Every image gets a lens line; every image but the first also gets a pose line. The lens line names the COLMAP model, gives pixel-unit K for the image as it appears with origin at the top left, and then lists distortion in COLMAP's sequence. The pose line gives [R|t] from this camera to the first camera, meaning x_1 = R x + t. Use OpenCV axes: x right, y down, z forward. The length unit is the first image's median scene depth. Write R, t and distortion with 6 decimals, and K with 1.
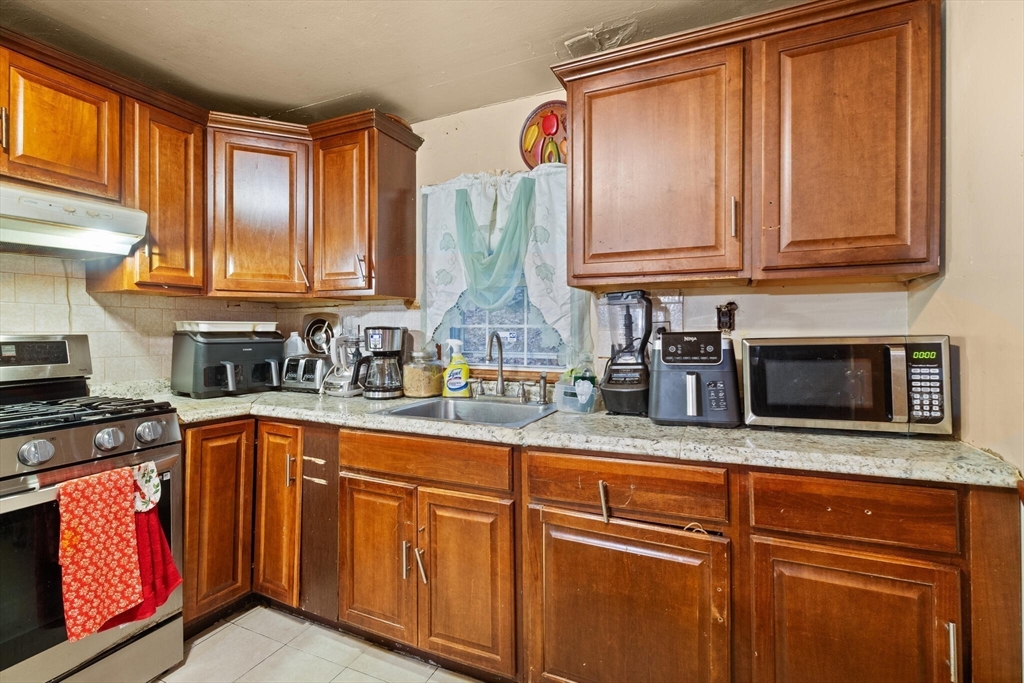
lens RADIAL K [[464.6, 0, 519.4], [0, 464.6, 329.1], [0, 0, 1]] dist [0.003735, -0.000063]
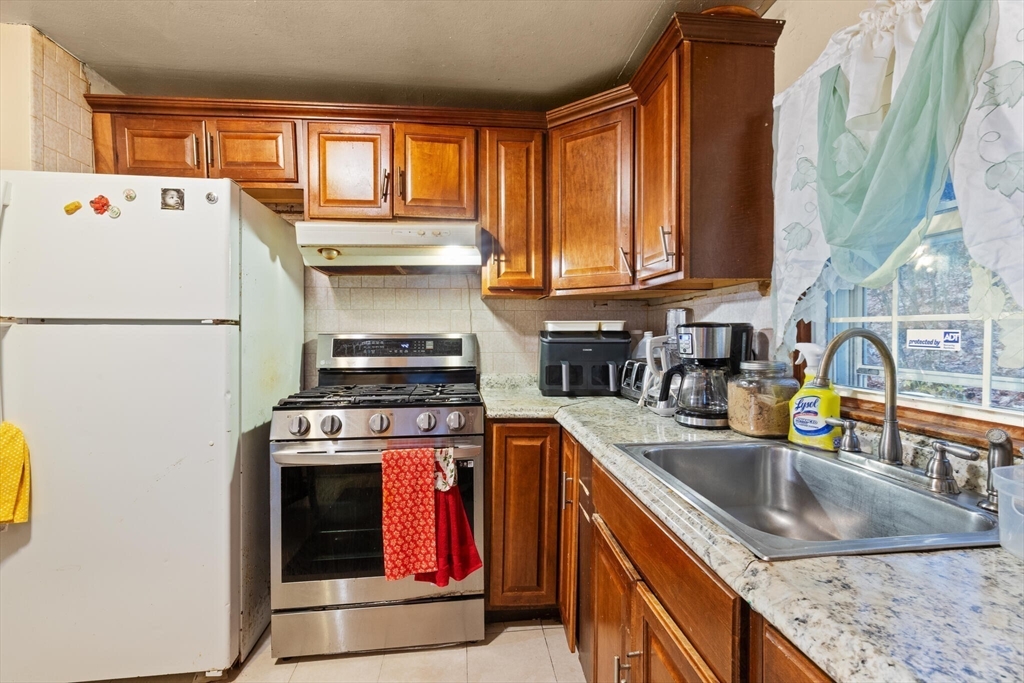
lens RADIAL K [[462.6, 0, 515.9], [0, 462.6, 338.4], [0, 0, 1]] dist [-0.000590, -0.000398]
pose [[0.504407, 0.010335, -0.863404, 0.195003], [0.004092, 0.999889, 0.014359, 0.007751], [0.863457, -0.010776, 0.504308, 0.486603]]
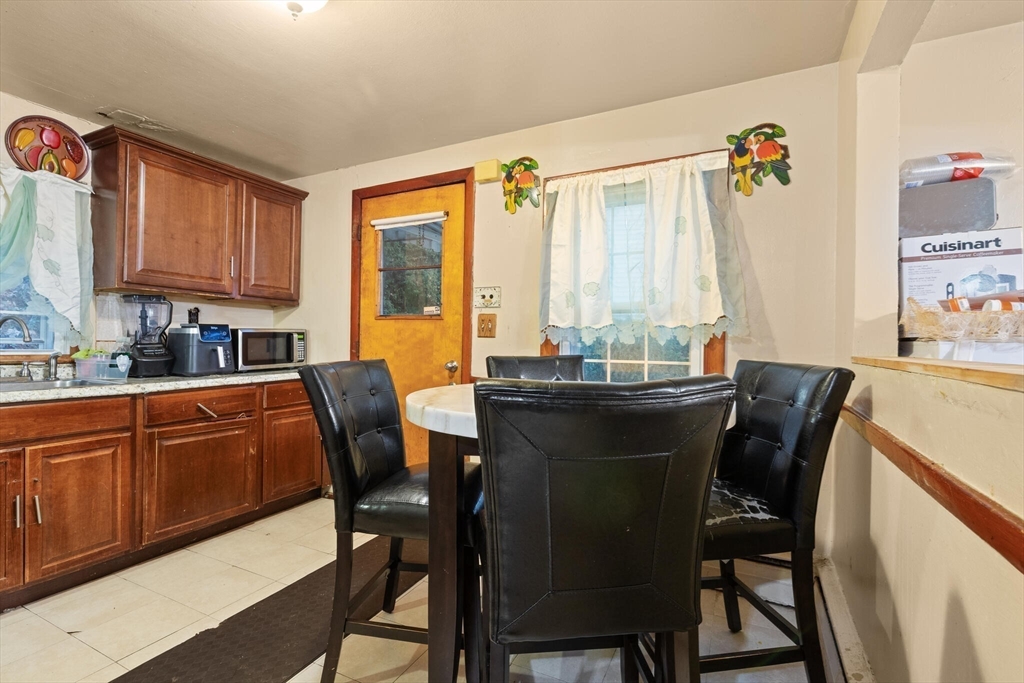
lens RADIAL K [[462.4, 0, 515.1], [0, 462.4, 345.4], [0, 0, 1]] dist [0.004520, -0.000093]
pose [[0.039844, -0.000609, 0.999206, -1.167155], [-0.022391, 0.999748, 0.001502, 0.049674], [-0.998955, -0.022433, 0.039820, -0.225359]]
